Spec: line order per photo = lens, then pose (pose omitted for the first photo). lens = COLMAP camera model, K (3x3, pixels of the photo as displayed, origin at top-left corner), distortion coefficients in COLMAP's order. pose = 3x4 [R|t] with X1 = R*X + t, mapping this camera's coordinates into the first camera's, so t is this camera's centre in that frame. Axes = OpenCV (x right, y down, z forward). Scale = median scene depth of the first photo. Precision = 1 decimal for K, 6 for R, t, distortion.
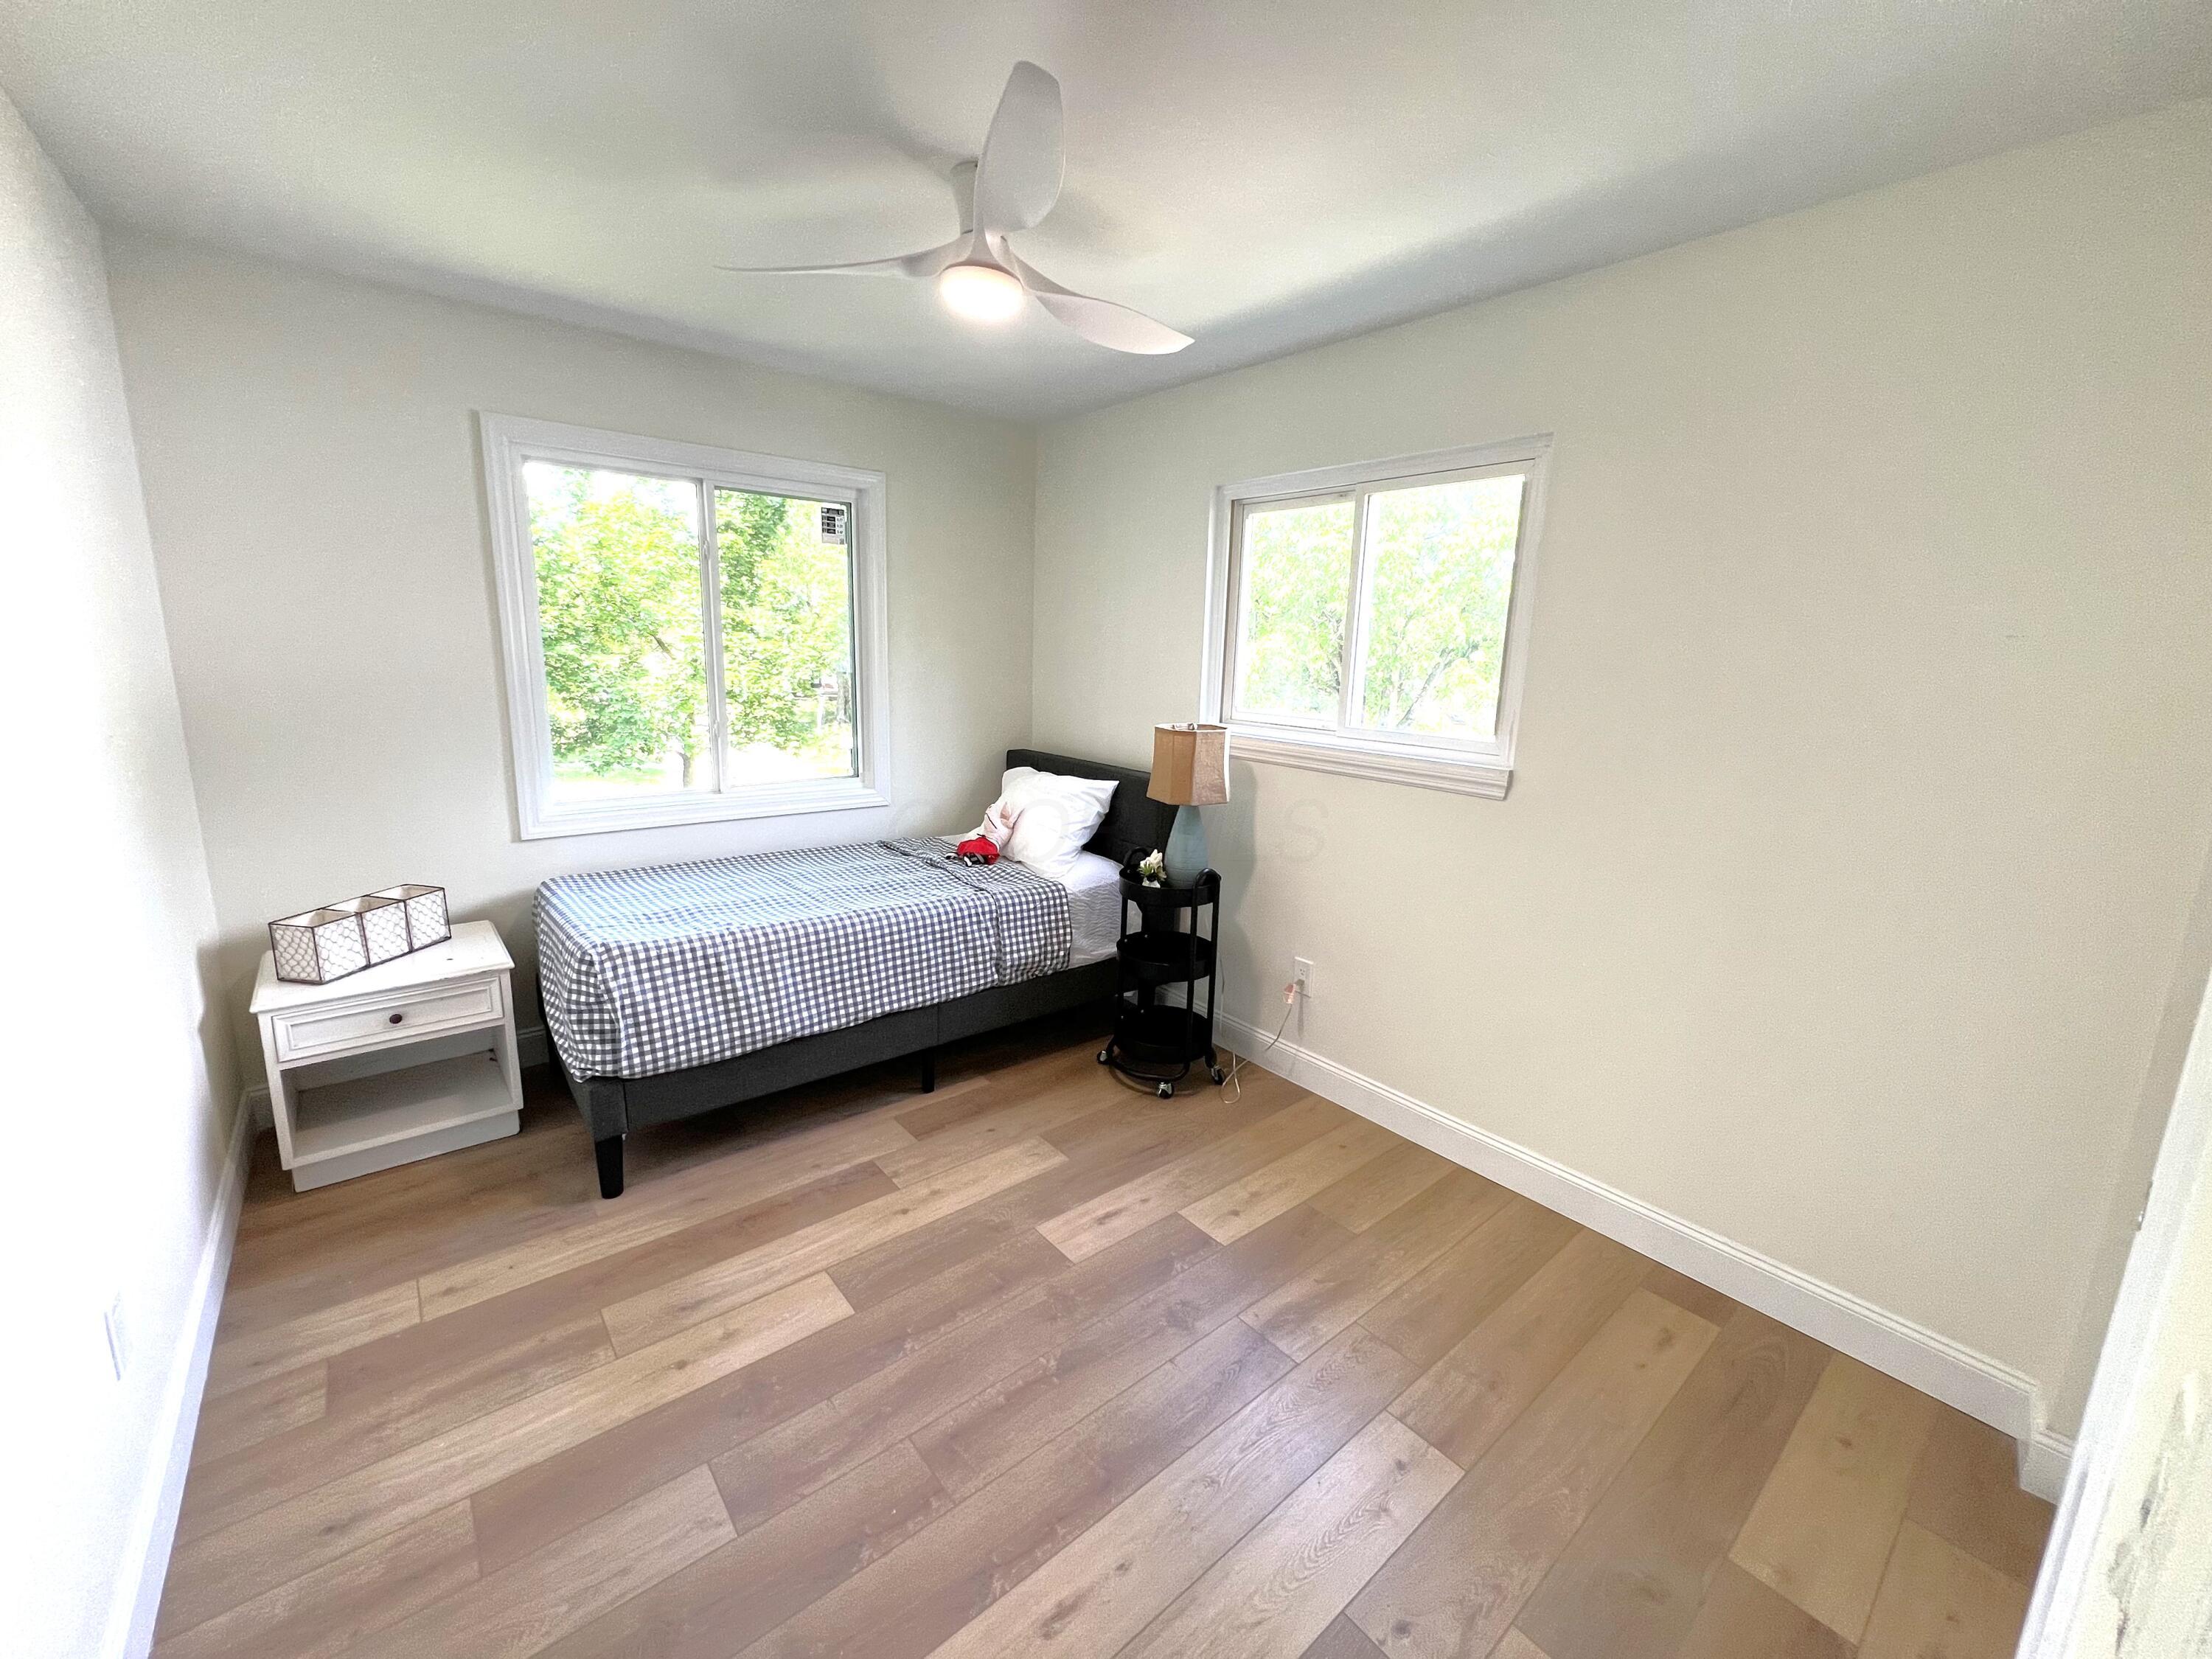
lens RADIAL K [[891.5, 0, 1107.7], [0, 891.5, 830.5], [0, 0, 1]] dist [-0.002743, 0.000617]
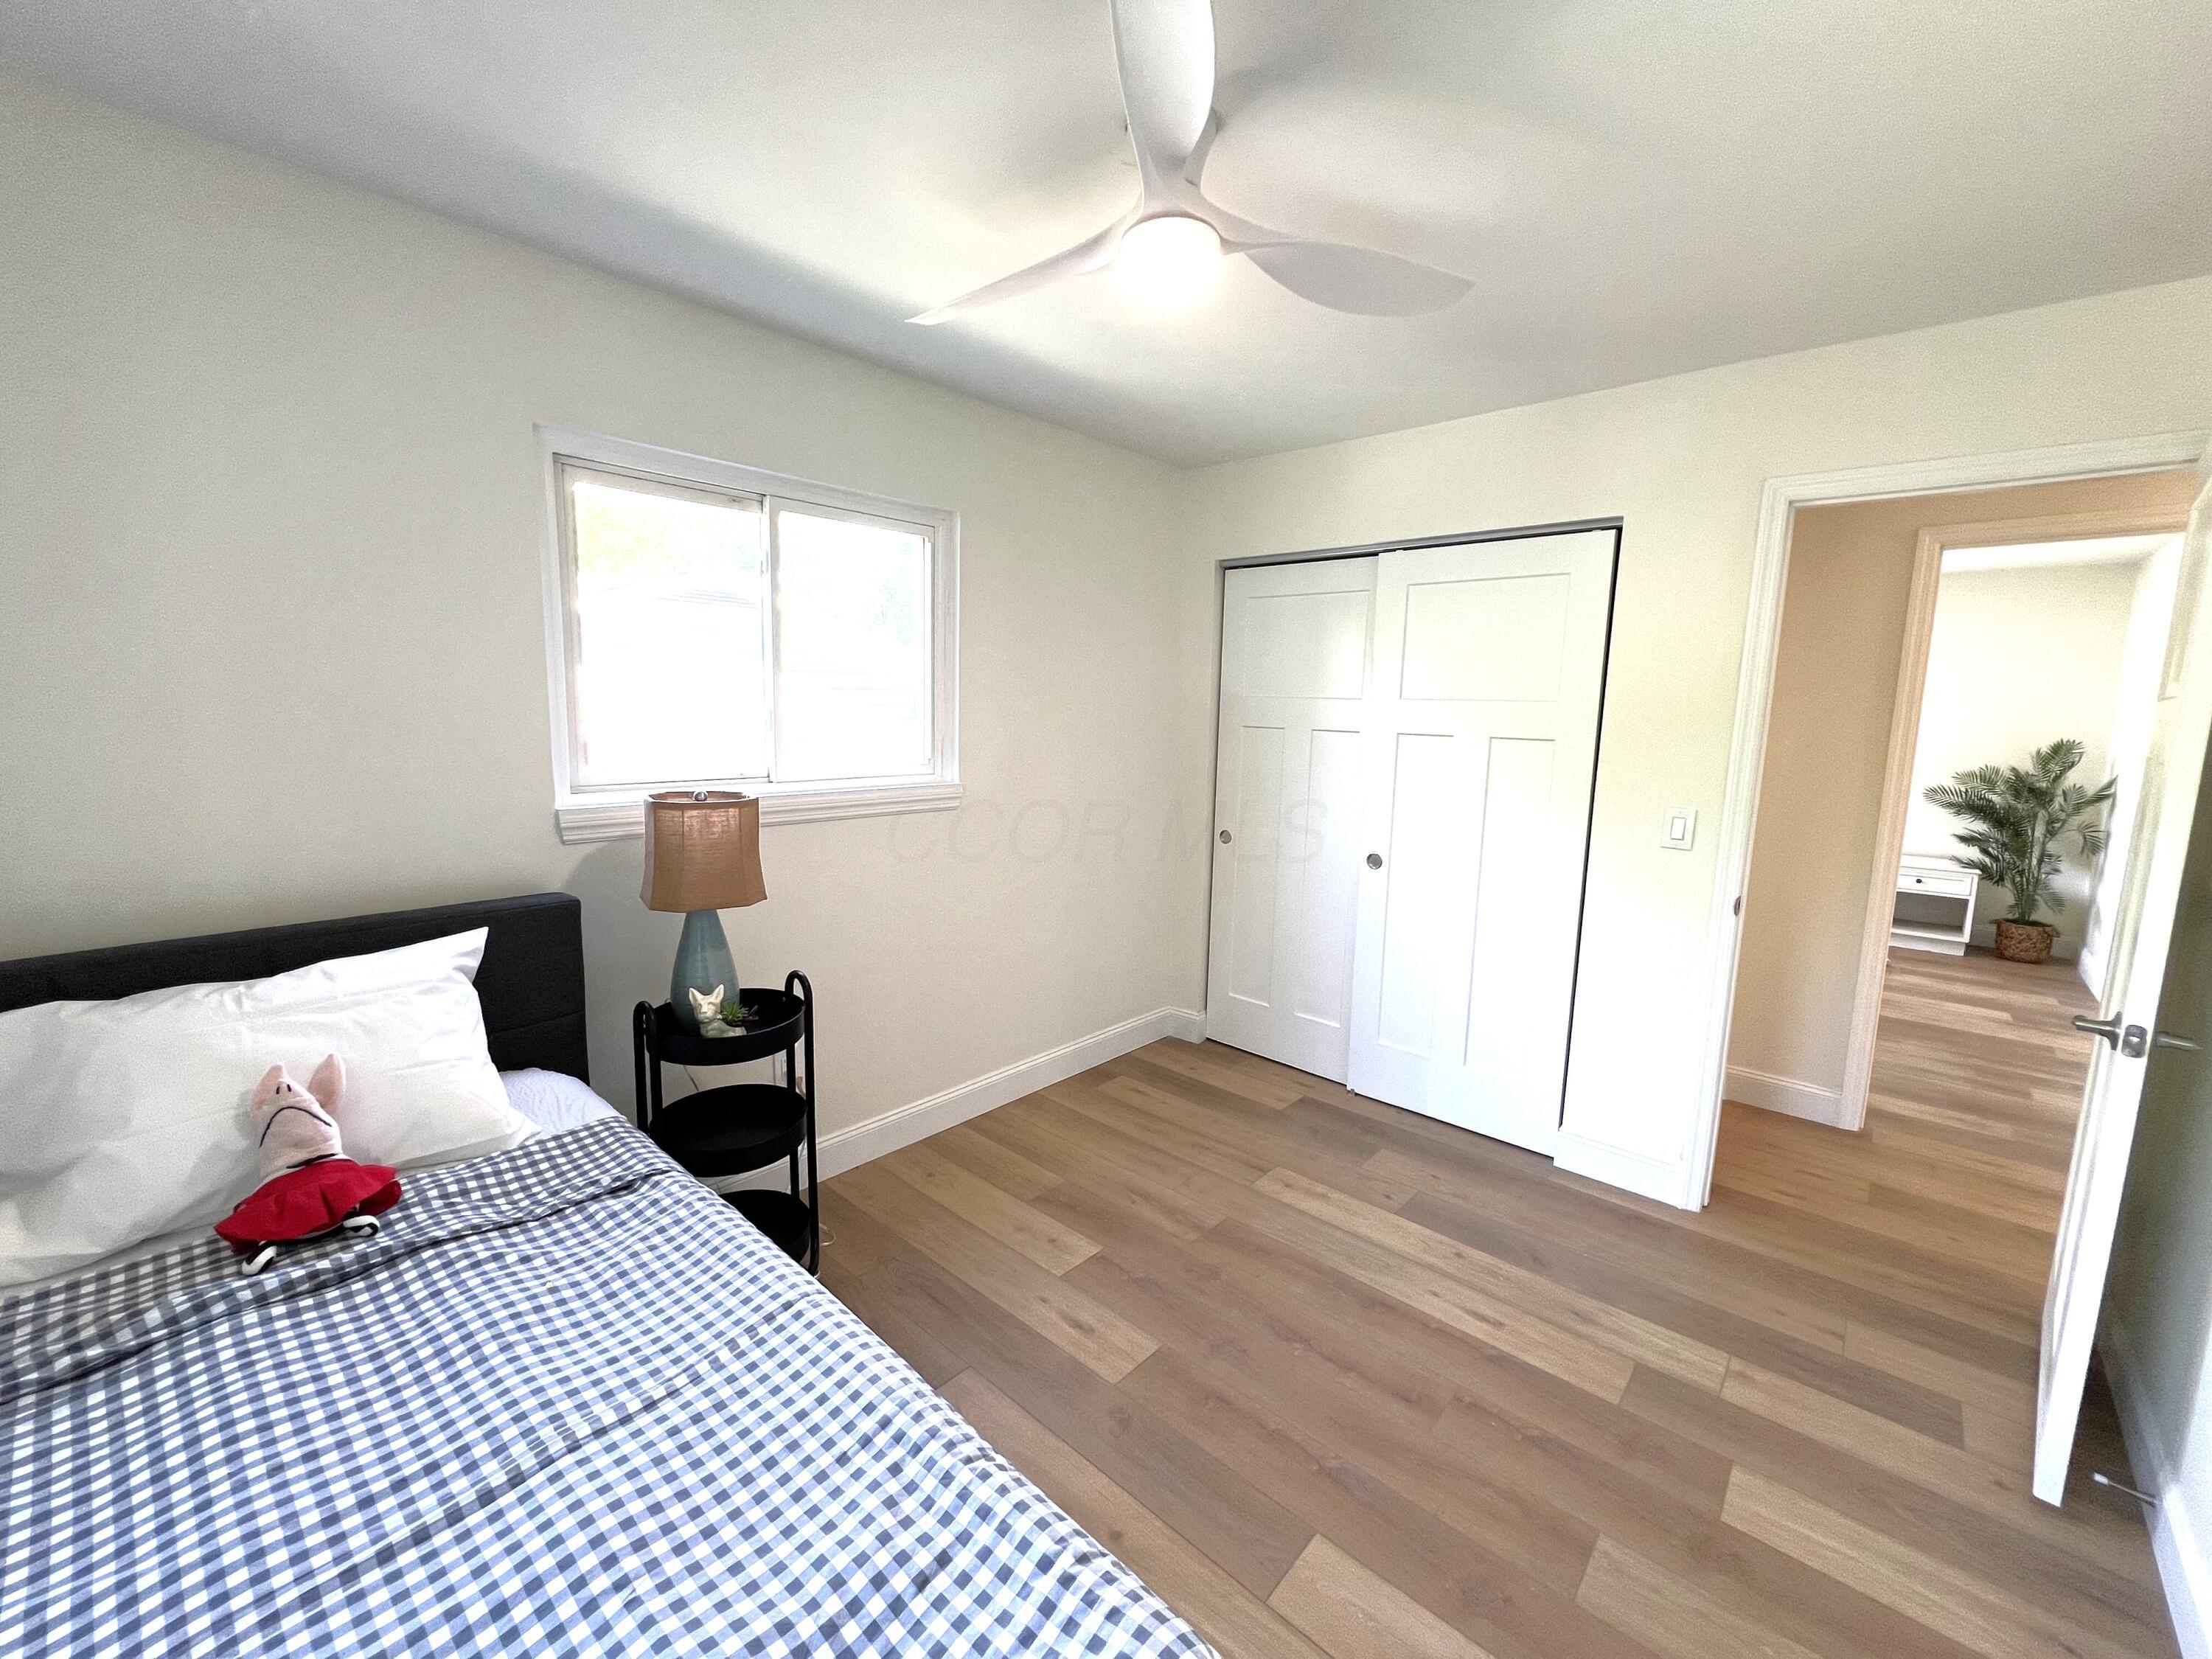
lens RADIAL K [[891.5, 0, 1104.7], [0, 891.5, 819.4], [0, 0, 1]] dist [-0.002743, 0.000617]
pose [[-0.150699, -0.165028, 0.974708, -0.799111], [0.165561, 0.967830, 0.189460, -0.226070], [-0.974618, 0.189925, -0.118529, 0.995240]]
